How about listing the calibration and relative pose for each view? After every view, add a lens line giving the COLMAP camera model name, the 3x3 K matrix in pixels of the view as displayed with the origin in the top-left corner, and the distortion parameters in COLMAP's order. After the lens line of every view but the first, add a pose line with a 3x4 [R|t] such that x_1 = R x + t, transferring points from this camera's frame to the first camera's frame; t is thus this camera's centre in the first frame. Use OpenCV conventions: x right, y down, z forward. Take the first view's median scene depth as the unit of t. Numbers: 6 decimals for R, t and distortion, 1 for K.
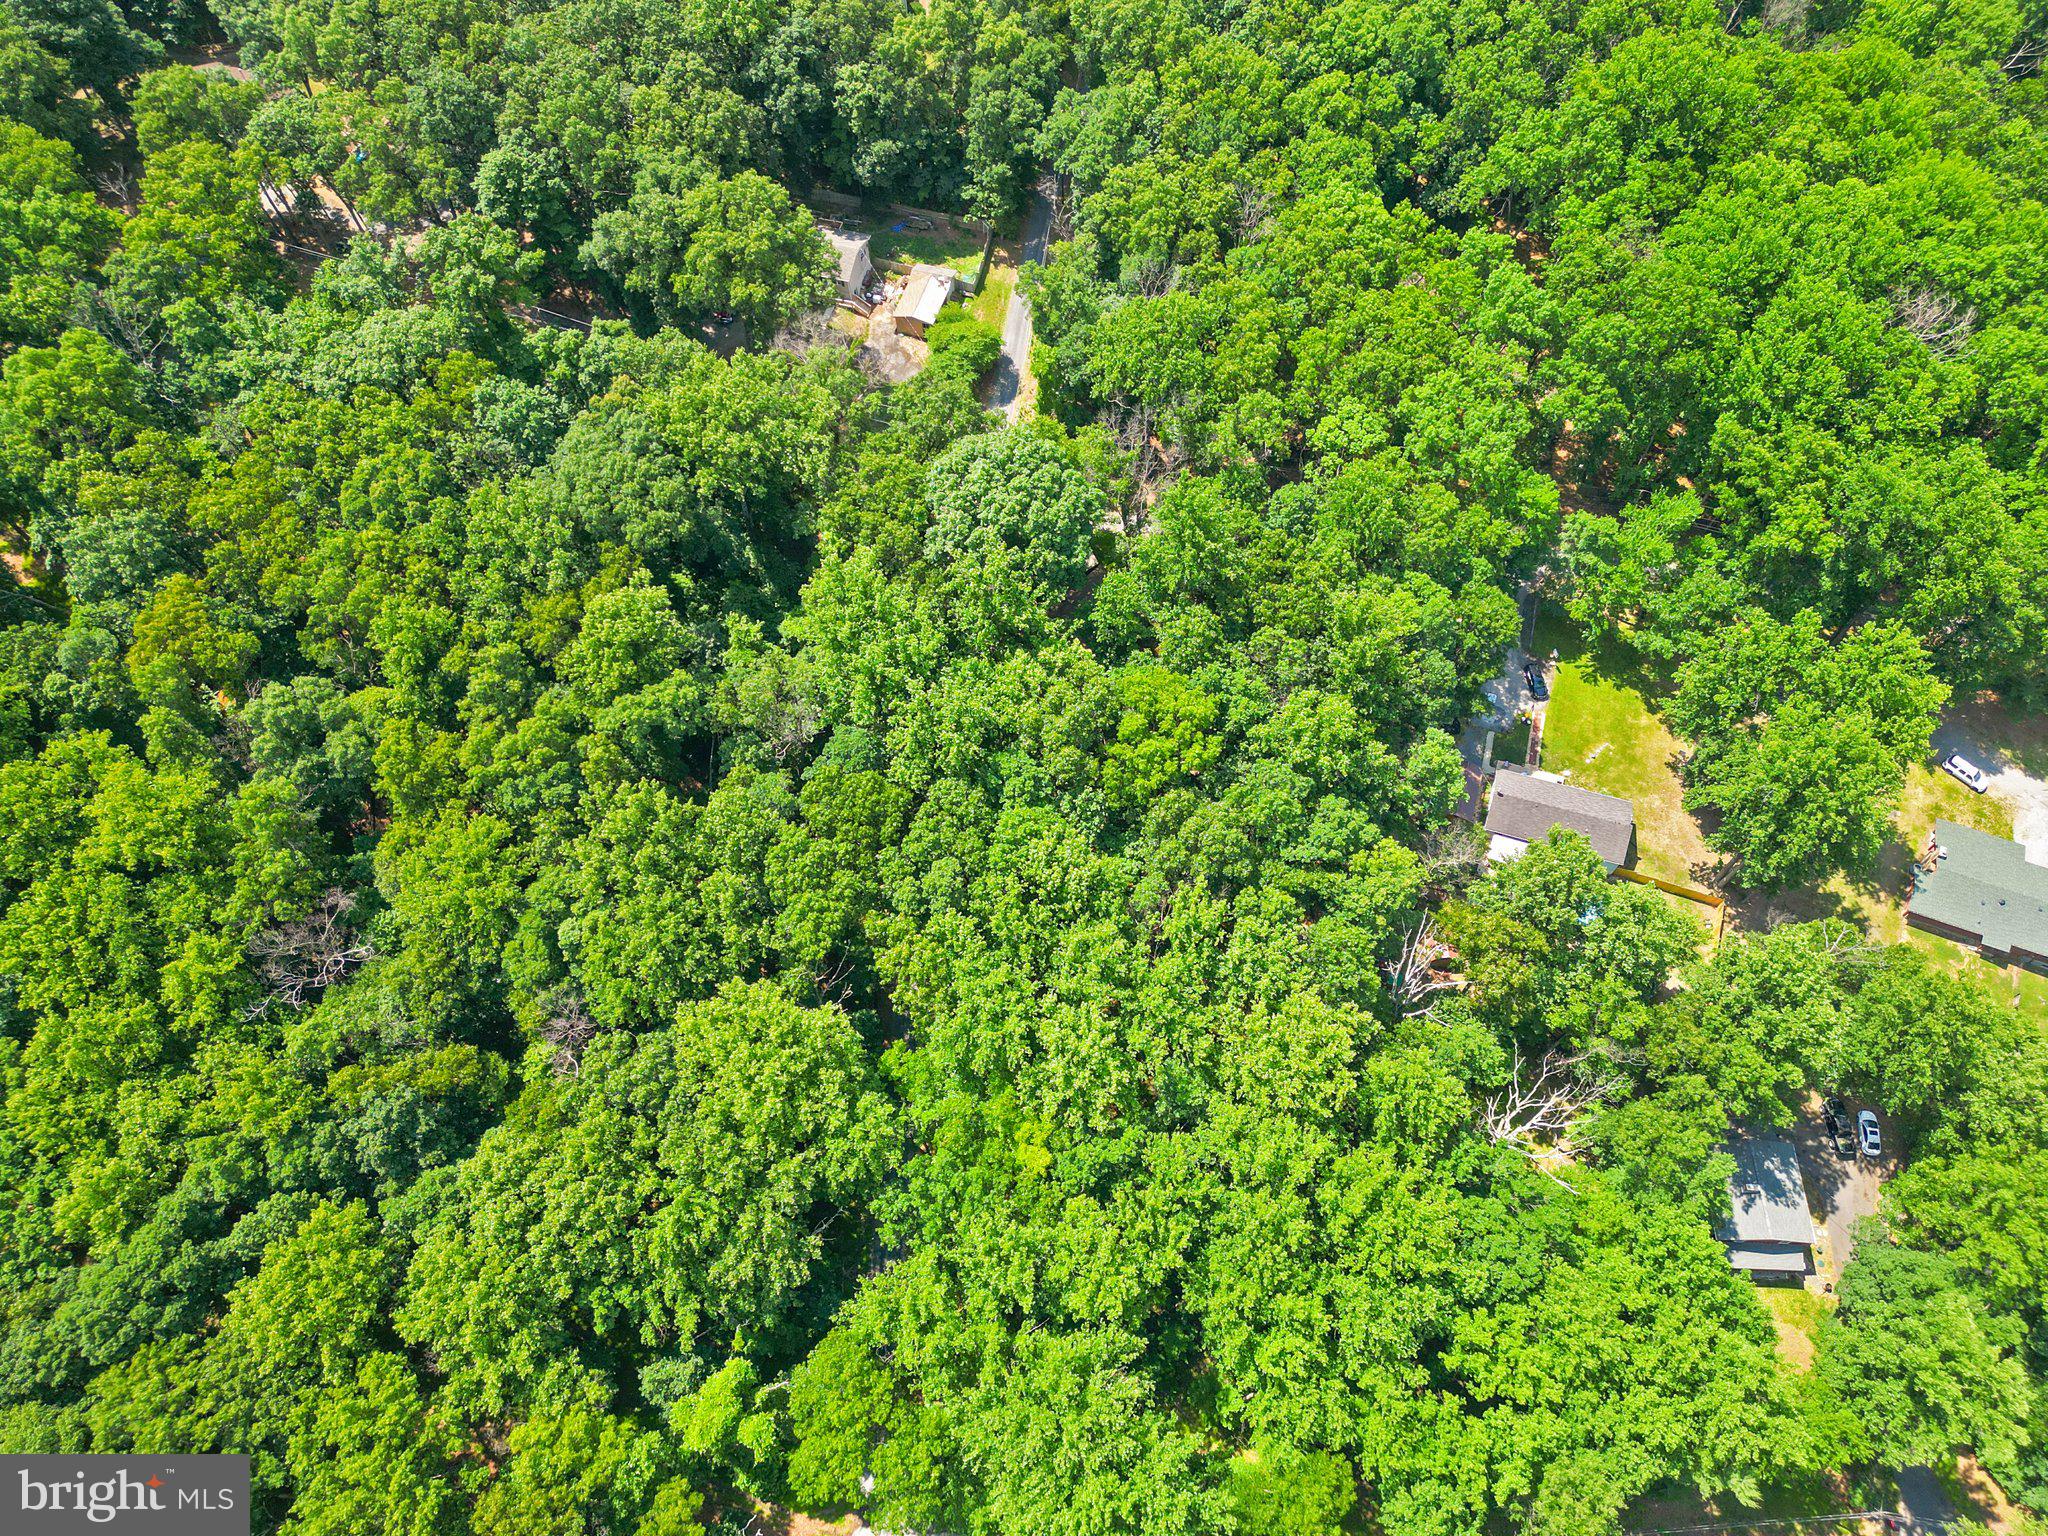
lens RADIAL K [[1424.7, 0, 1024.0], [0, 1424.7, 768.0], [0, 0, 1]] dist [0.063938, -0.001681]
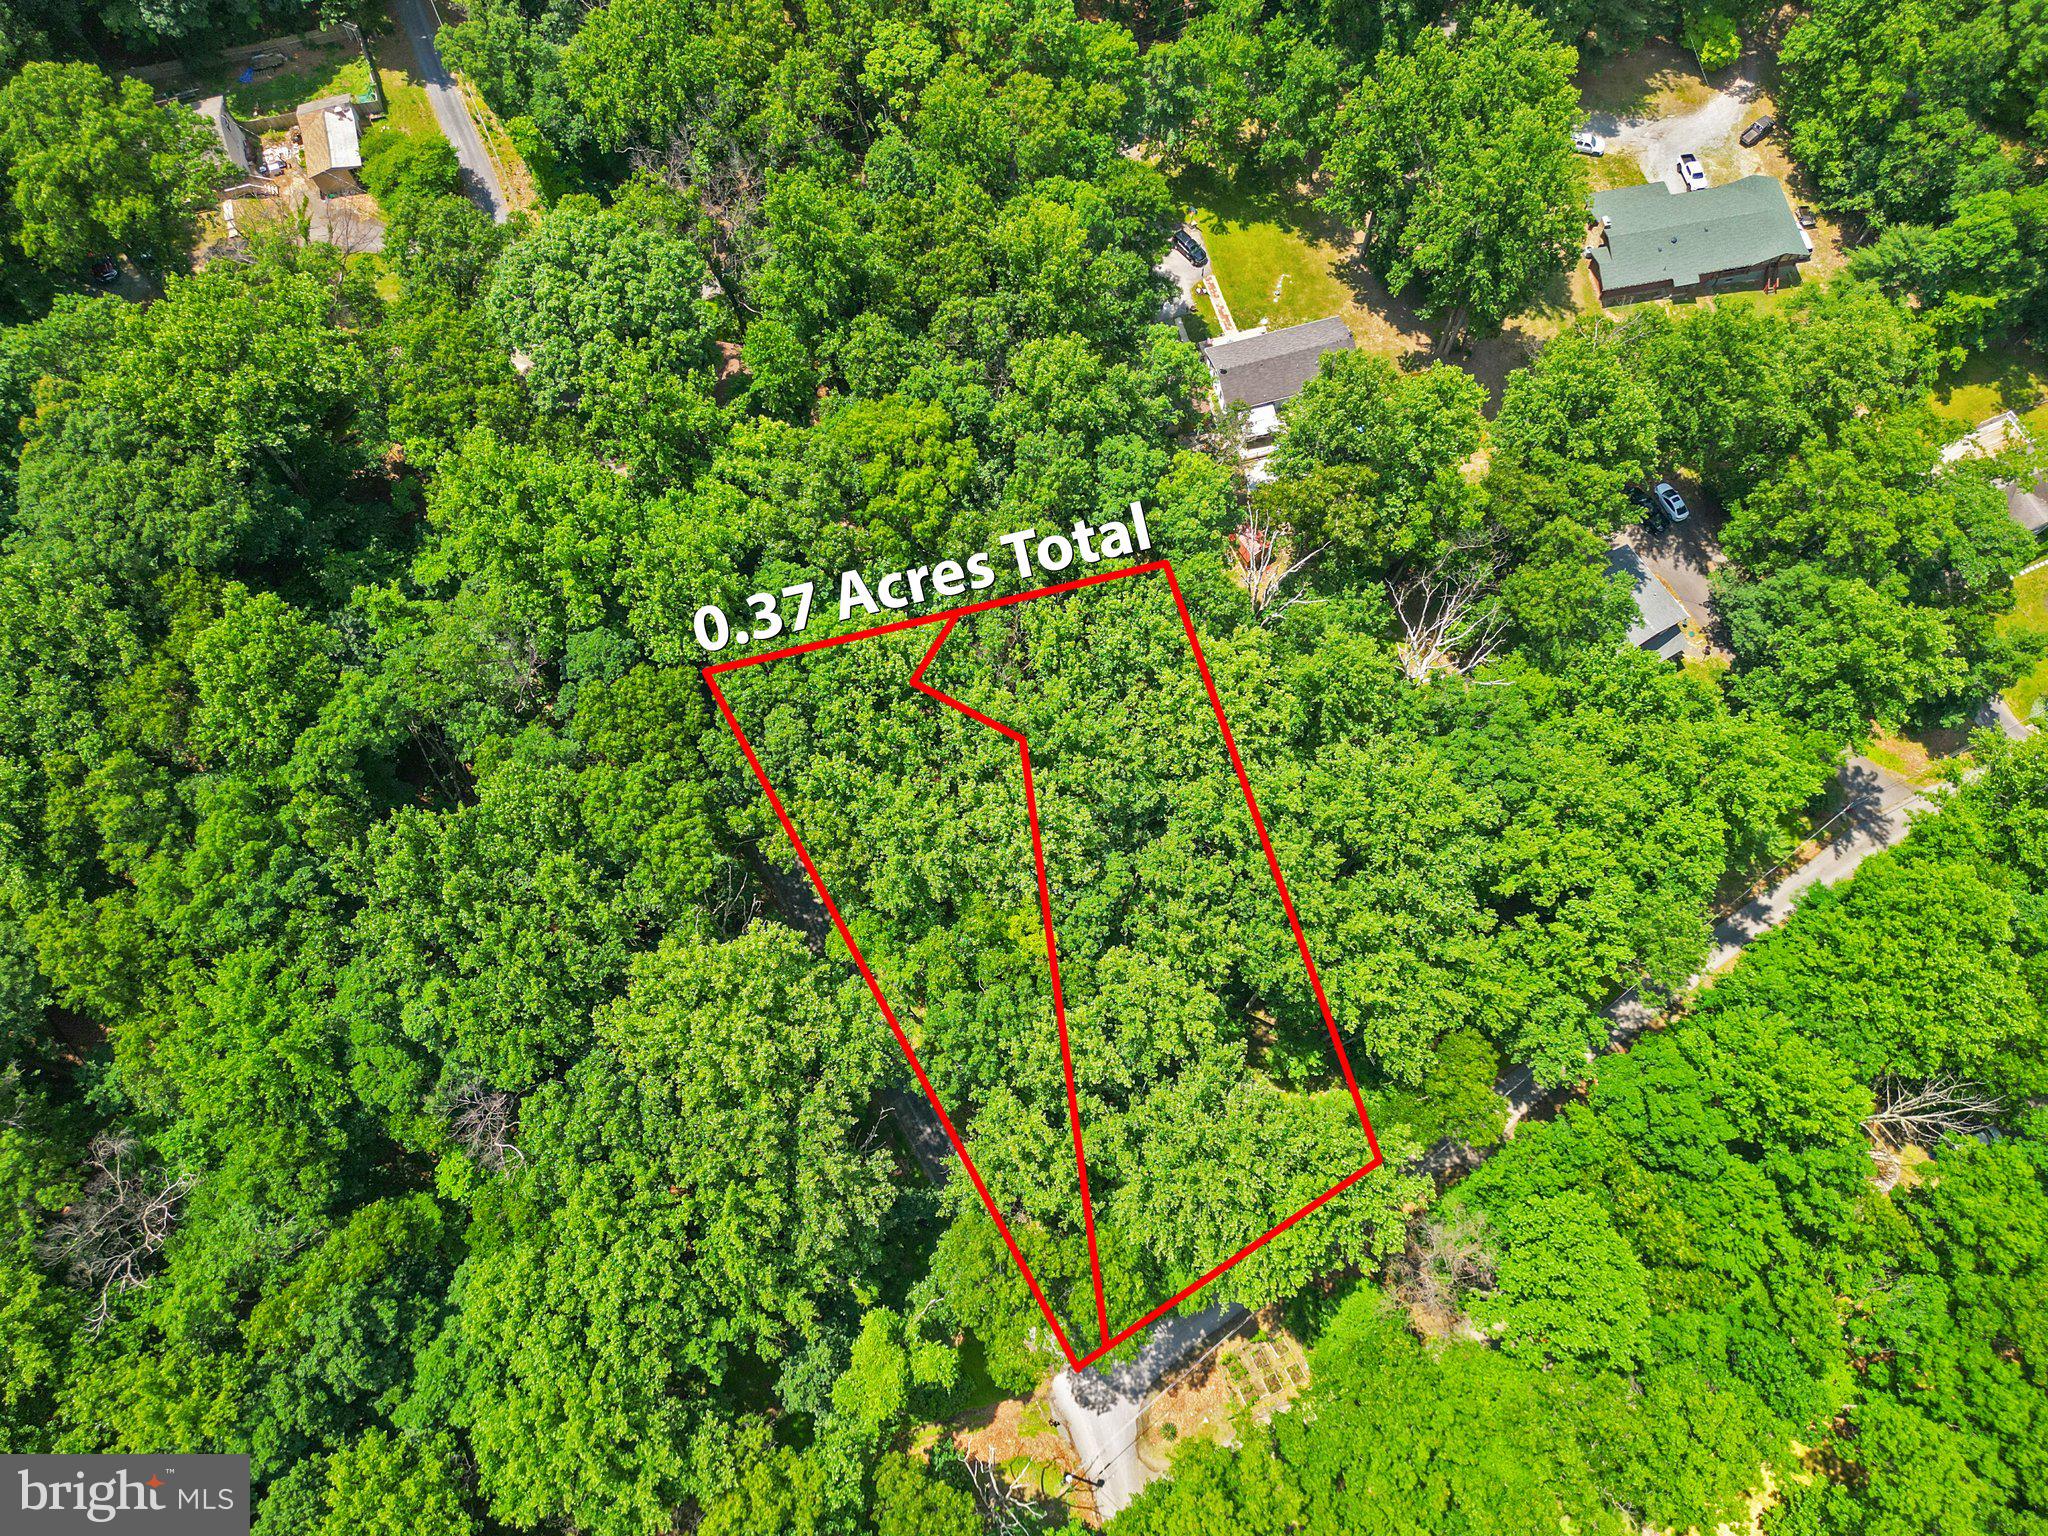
lens RADIAL K [[1433.9, 0, 1024.0], [0, 1433.9, 768.0], [0, 0, 1]] dist [0.111327, -0.087385]
pose [[0.843379, -0.508897, 0.172438, -0.099848], [0.479577, 0.857659, 0.185547, 0.005230], [-0.242317, -0.073790, 0.967387, 0.137904]]
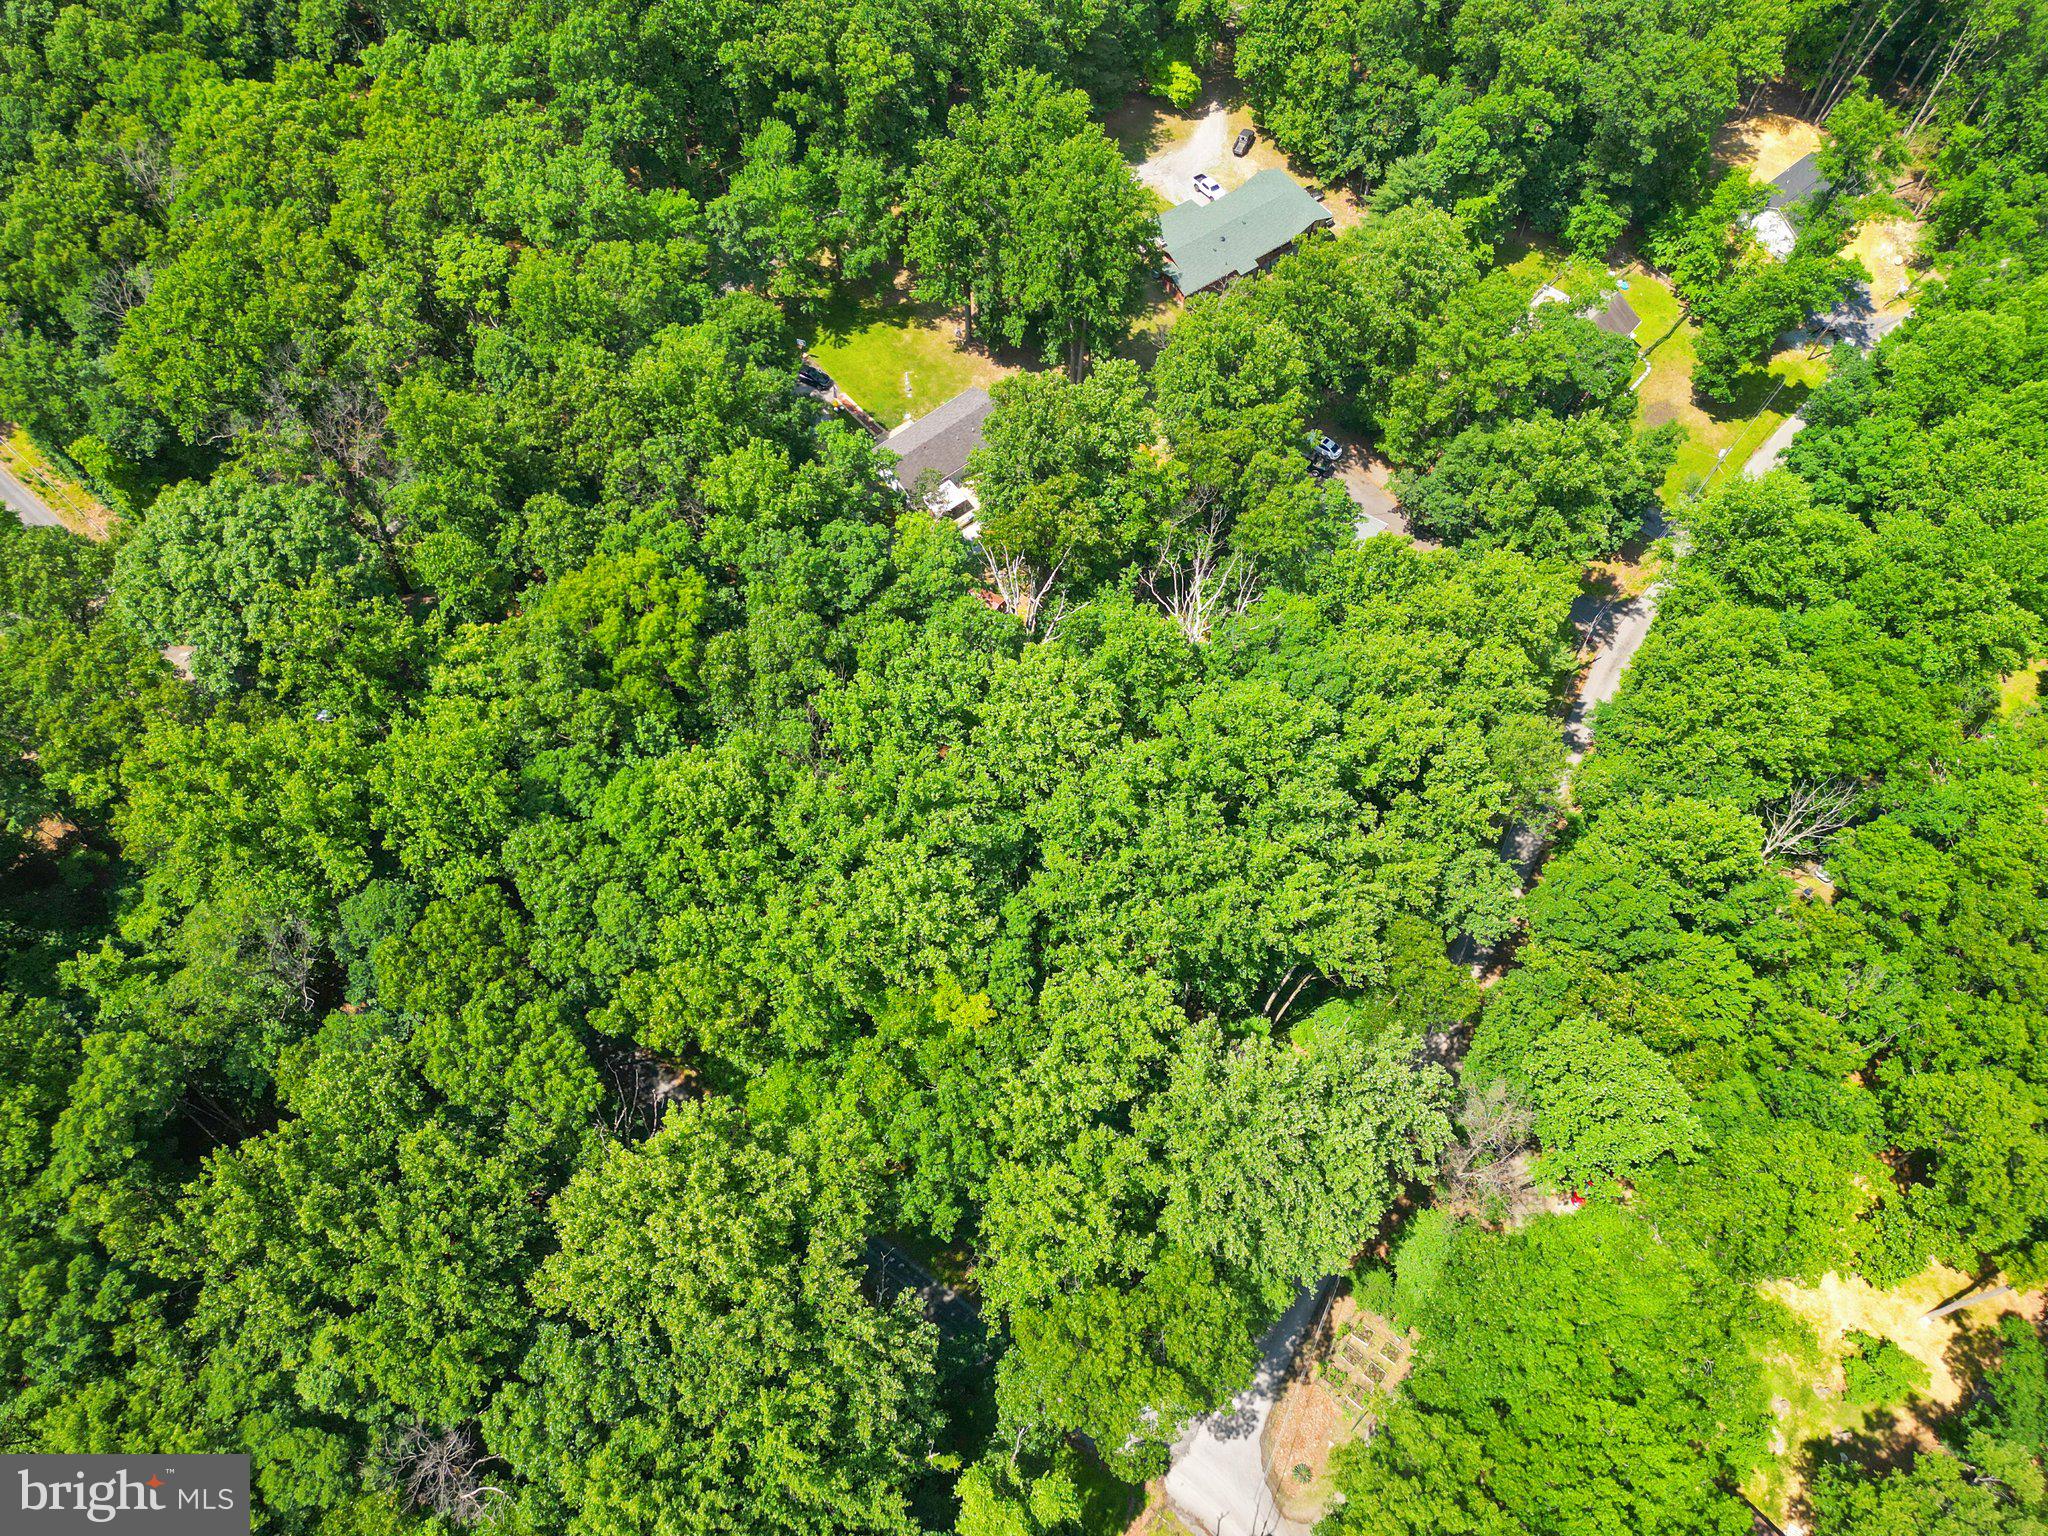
lens RADIAL K [[1433.9, 0, 1024.0], [0, 1433.9, 768.0], [0, 0, 1]] dist [0.111327, -0.087385]
pose [[0.537073, -0.735624, 0.412806, -0.215650], [0.742404, 0.644555, 0.182713, 0.049612], [-0.400484, 0.208339, 0.892304, 0.211733]]
